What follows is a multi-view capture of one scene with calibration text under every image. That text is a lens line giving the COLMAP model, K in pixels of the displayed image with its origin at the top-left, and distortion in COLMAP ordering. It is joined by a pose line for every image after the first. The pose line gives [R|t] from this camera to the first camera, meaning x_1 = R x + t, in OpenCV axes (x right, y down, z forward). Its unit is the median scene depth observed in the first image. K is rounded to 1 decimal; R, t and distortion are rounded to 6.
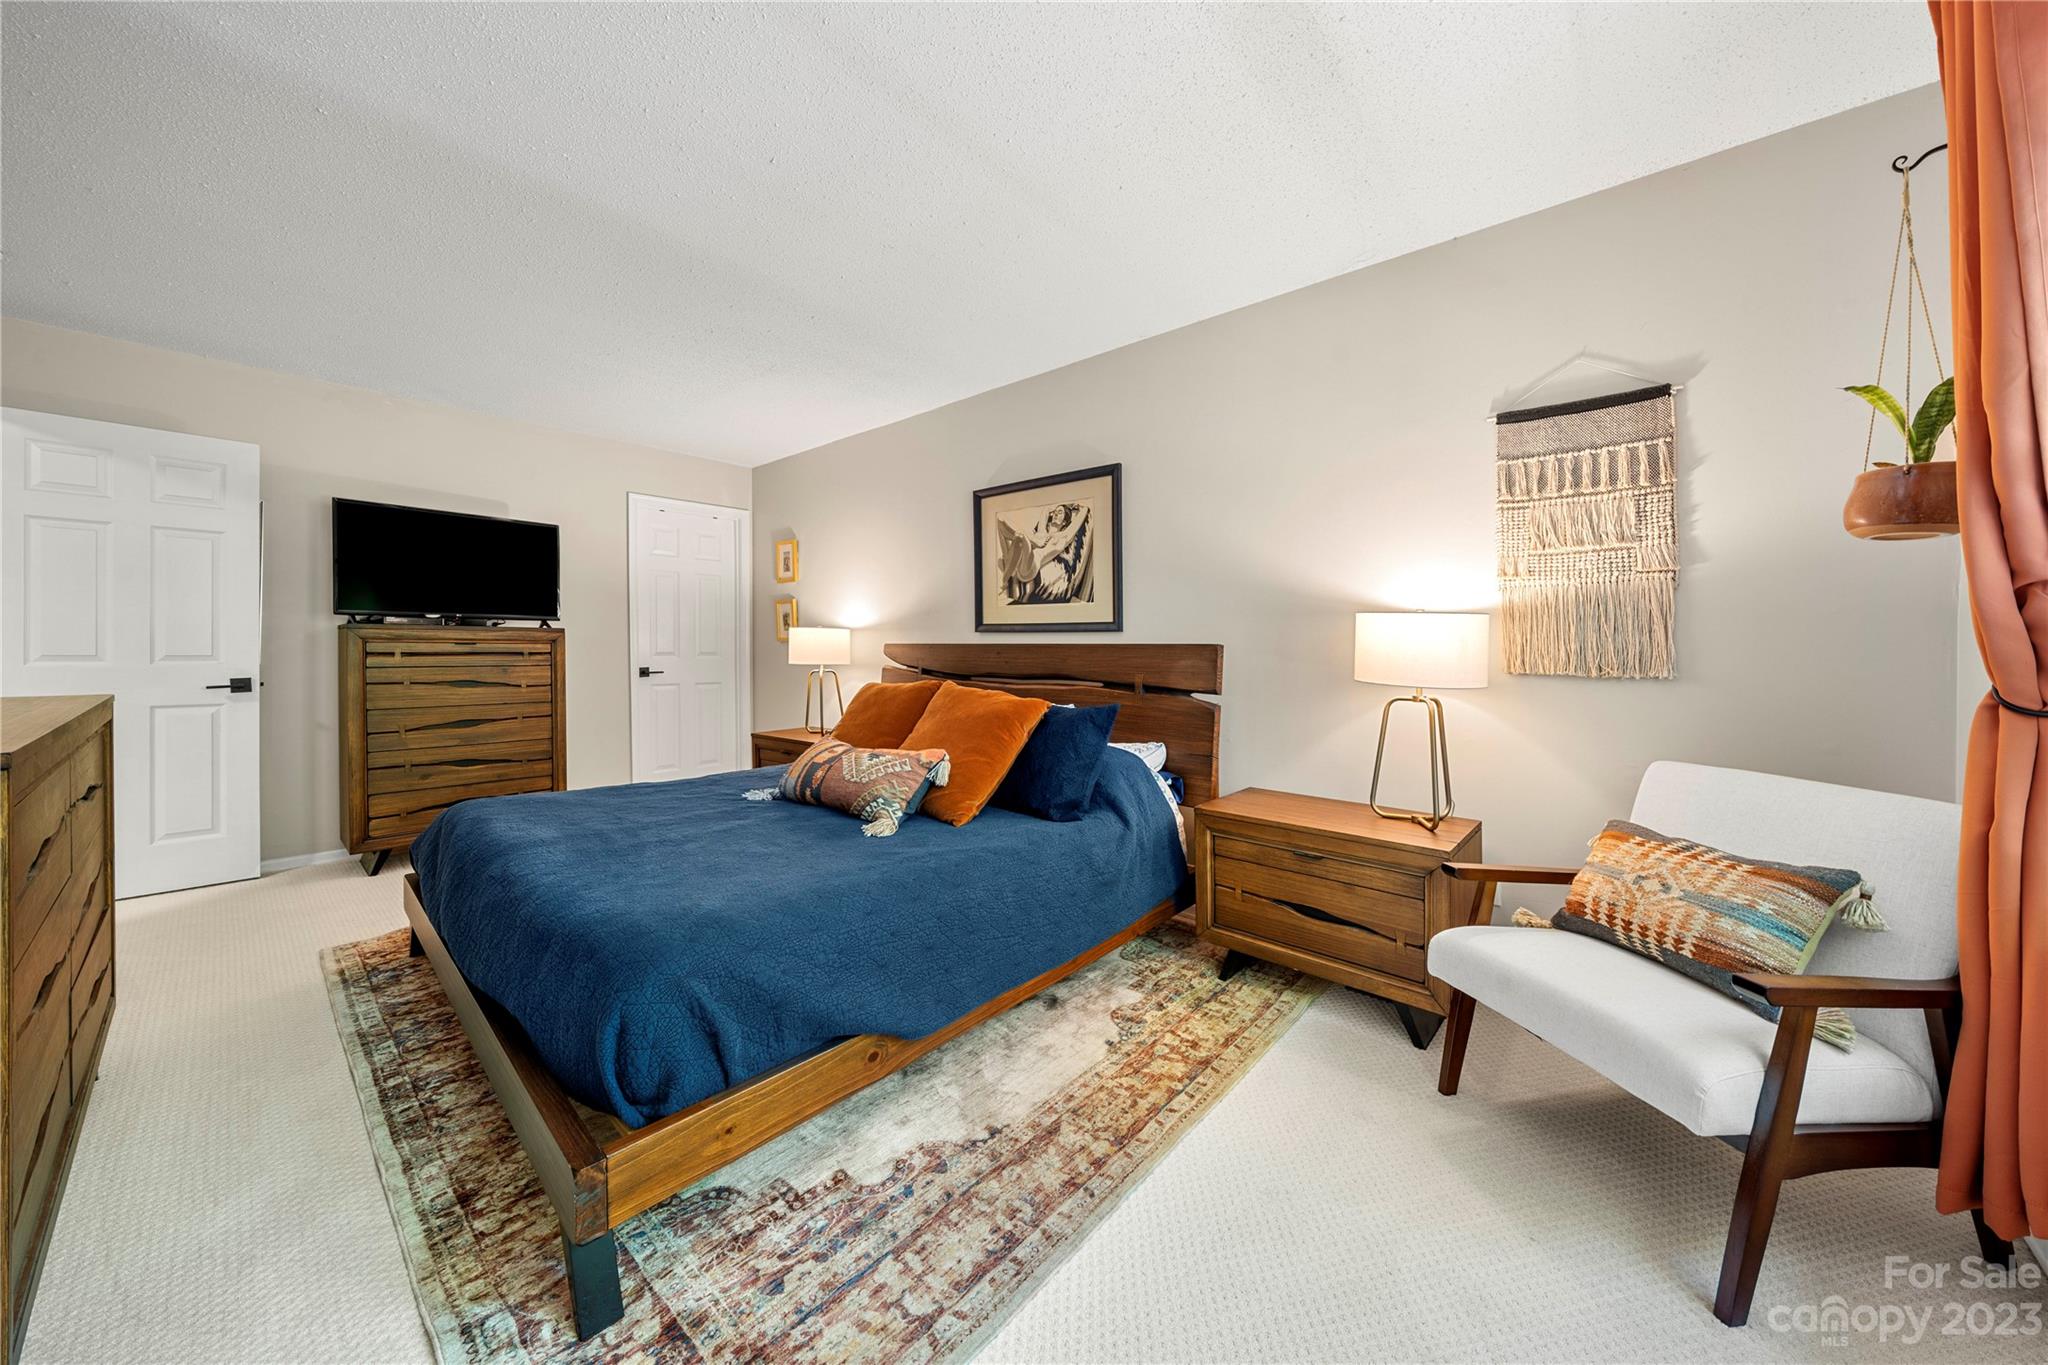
lens RADIAL K [[713.0, 0, 1031.5], [0, 713.0, 641.4], [0, 0, 1]] dist [-0.005954, 0.000168]
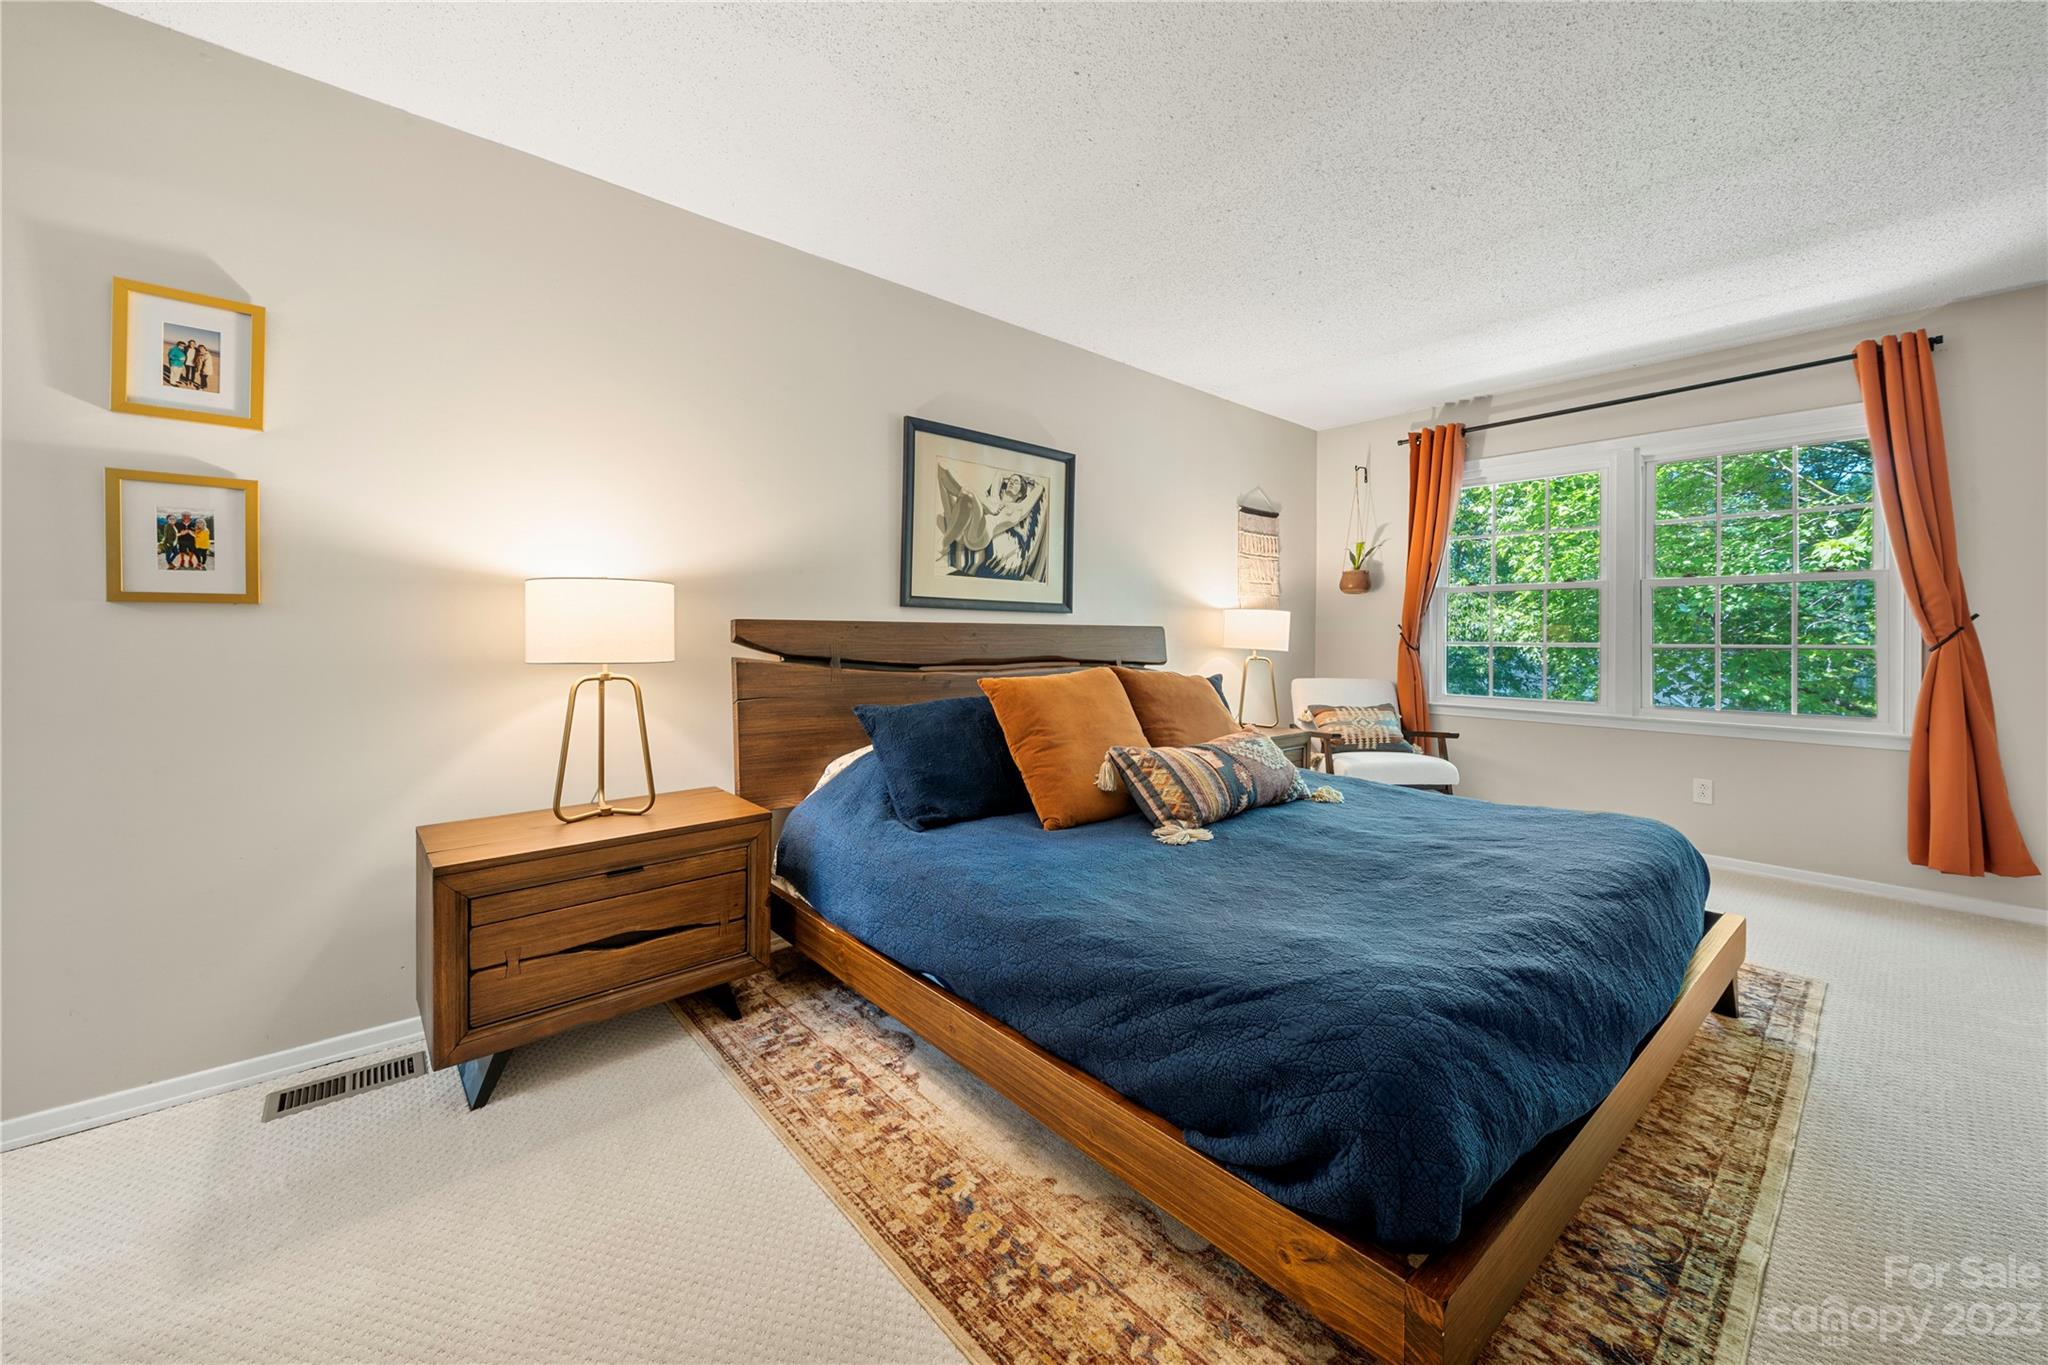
lens RADIAL K [[761.9, 0, 1018.8], [0, 761.9, 632.2], [0, 0, 1]] dist [-0.000266, -0.001057]
pose [[0.136689, -0.000315, 0.990614, -0.927890], [-0.010029, 0.999948, 0.001702, 0.012412], [-0.990563, -0.010168, 0.136679, 0.847391]]
